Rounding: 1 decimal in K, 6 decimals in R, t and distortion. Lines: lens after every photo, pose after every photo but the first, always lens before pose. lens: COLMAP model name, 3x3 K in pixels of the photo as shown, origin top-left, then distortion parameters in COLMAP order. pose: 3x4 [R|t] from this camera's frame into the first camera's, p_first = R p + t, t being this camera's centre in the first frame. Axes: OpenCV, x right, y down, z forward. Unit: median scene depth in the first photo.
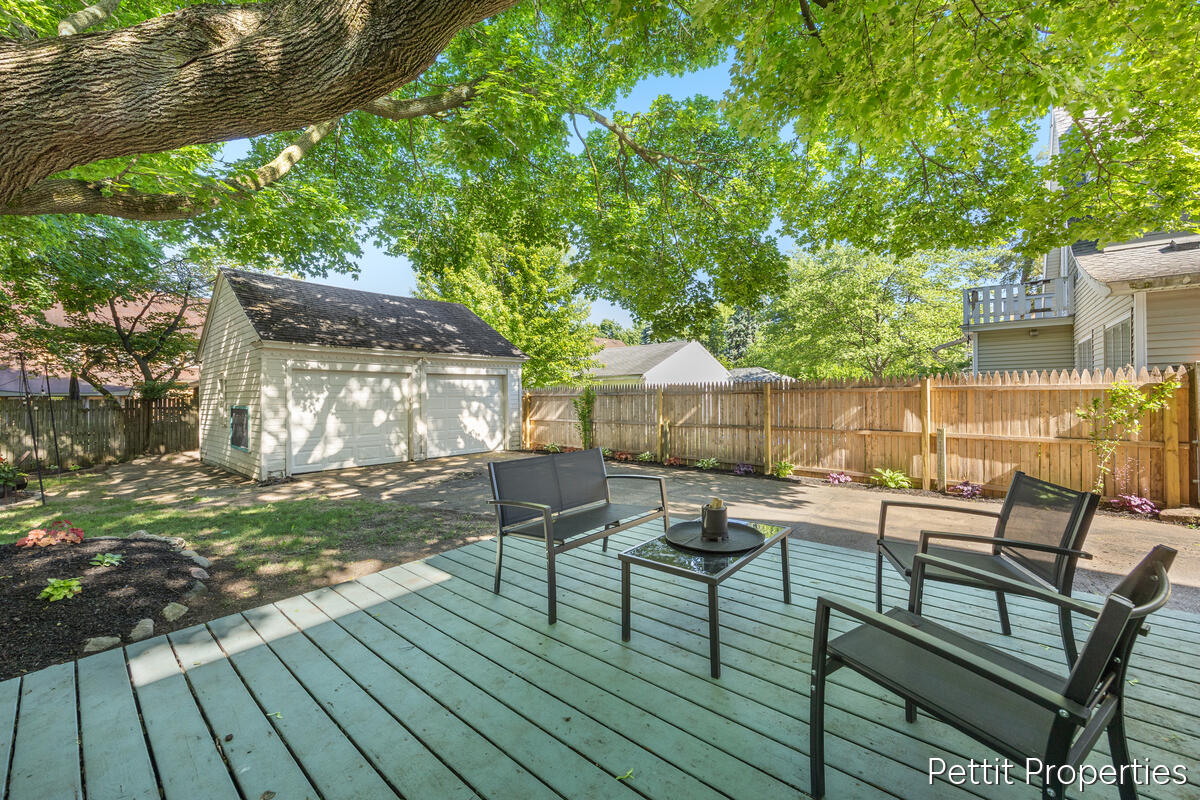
lens RADIAL K [[467.7, 0, 598.0], [0, 467.7, 390.9], [0, 0, 1]] dist [-0.000778, -0.000256]
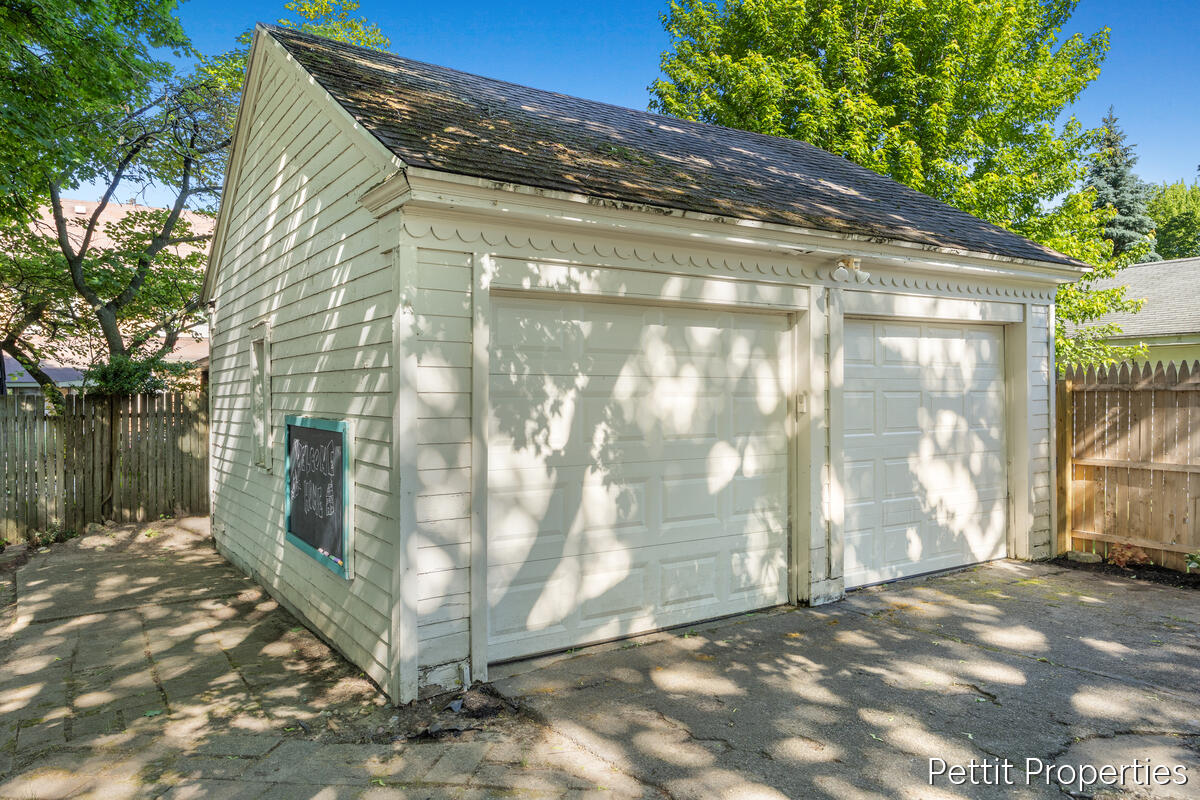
lens RADIAL K [[830.6, 0, 600.0], [0, 830.6, 400.0], [0, 0, 1]] dist [0.000585, 0.000009]
pose [[0.962012, 0.007205, -0.272912, -0.343852], [0.000116, 0.999641, 0.026801, 0.001067], [0.273007, -0.025815, 0.961666, 0.415207]]
